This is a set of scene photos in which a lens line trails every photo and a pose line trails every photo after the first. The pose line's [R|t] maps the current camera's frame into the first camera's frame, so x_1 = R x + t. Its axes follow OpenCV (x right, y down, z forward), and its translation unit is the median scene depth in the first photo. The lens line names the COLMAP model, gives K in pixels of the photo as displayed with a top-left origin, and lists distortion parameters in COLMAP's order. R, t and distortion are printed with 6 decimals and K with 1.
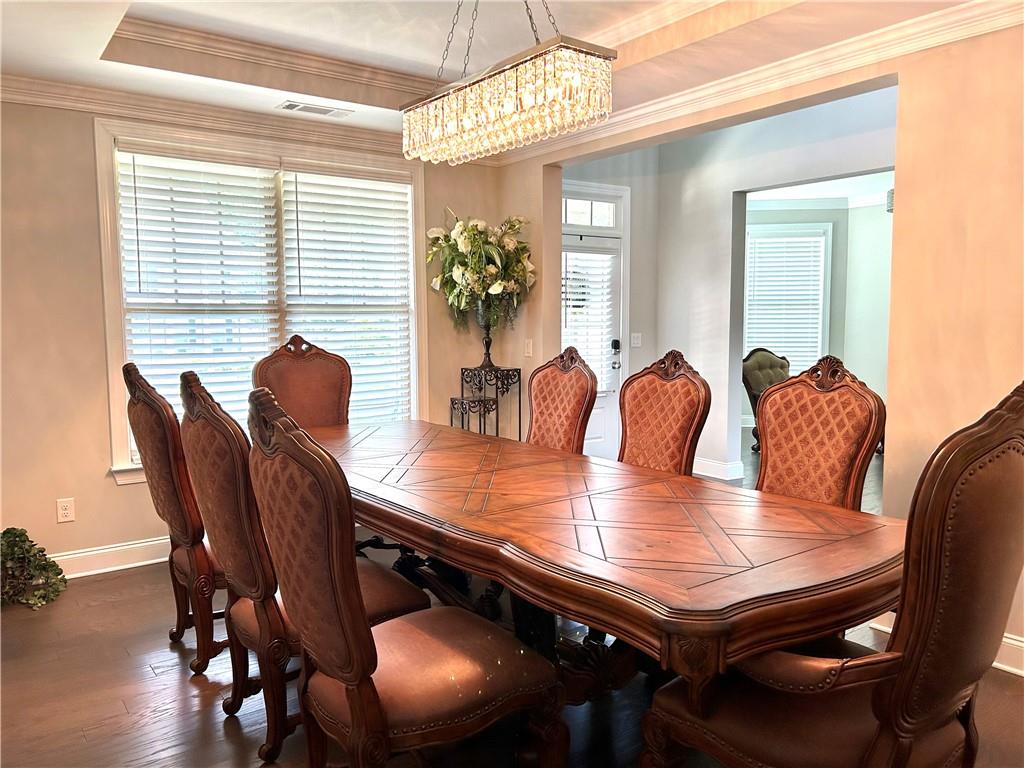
lens RADIAL K [[748.4, 0, 512.0], [0, 748.4, 384.0], [0, 0, 1]] dist [0.061701, -0.110547]
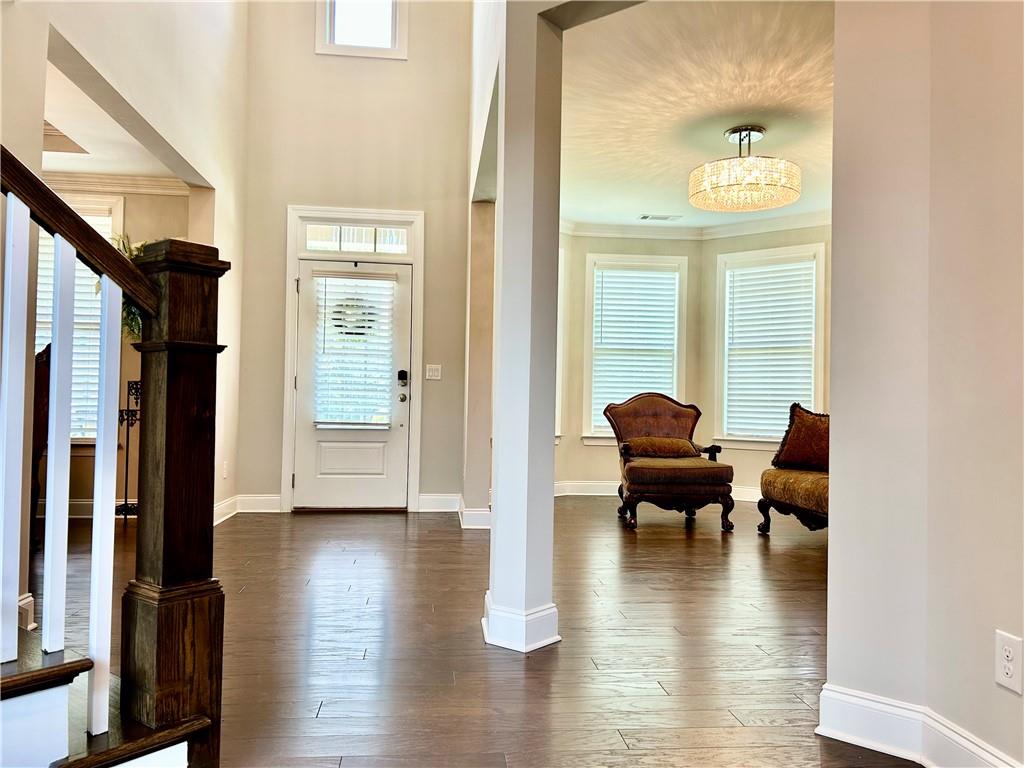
lens RADIAL K [[748.4, 0, 512.0], [0, 748.4, 384.0], [0, 0, 1]] dist [0.061701, -0.110547]
pose [[0.885861, 0.020752, -0.463487, 0.707301], [-0.065222, 0.994649, -0.080126, 0.025062], [0.459344, 0.101210, 0.882473, 0.235079]]
